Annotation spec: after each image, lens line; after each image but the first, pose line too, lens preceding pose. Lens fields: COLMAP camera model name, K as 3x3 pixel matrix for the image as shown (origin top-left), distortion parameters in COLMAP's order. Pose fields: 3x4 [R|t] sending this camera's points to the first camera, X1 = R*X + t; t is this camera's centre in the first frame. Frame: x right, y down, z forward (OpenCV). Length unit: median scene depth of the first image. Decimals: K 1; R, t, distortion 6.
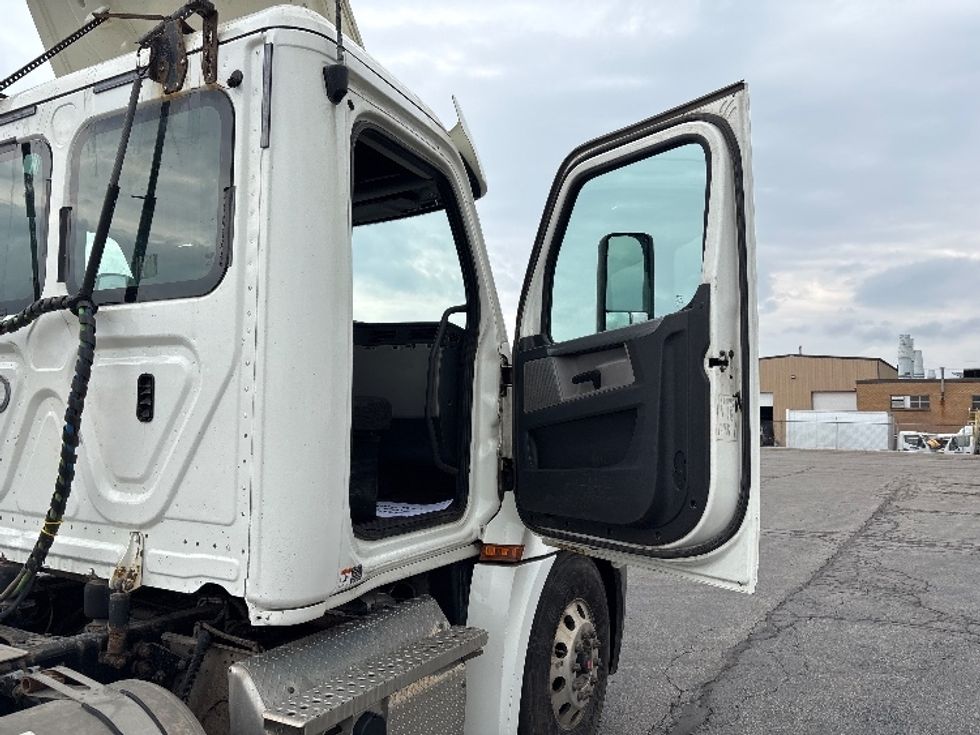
lens RADIAL K [[739.0, 0, 506.9], [0, 739.0, 371.4], [0, 0, 1]] dist [0.003928, -0.001742]
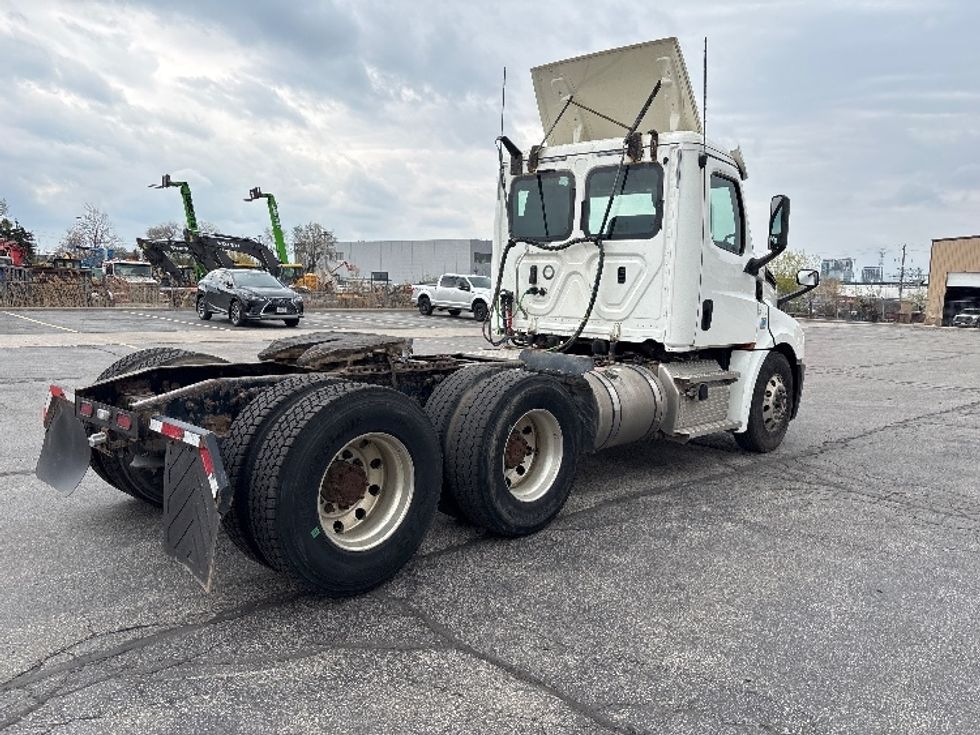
lens RADIAL K [[735.9, 0, 490.3], [0, 735.9, 372.7], [0, 0, 1]] dist [0.044817, -0.071855]
pose [[0.963407, 0.054275, -0.262492, -0.212922], [-0.008808, 0.985167, 0.171375, -0.073805], [0.267900, -0.162792, 0.949594, -1.837155]]
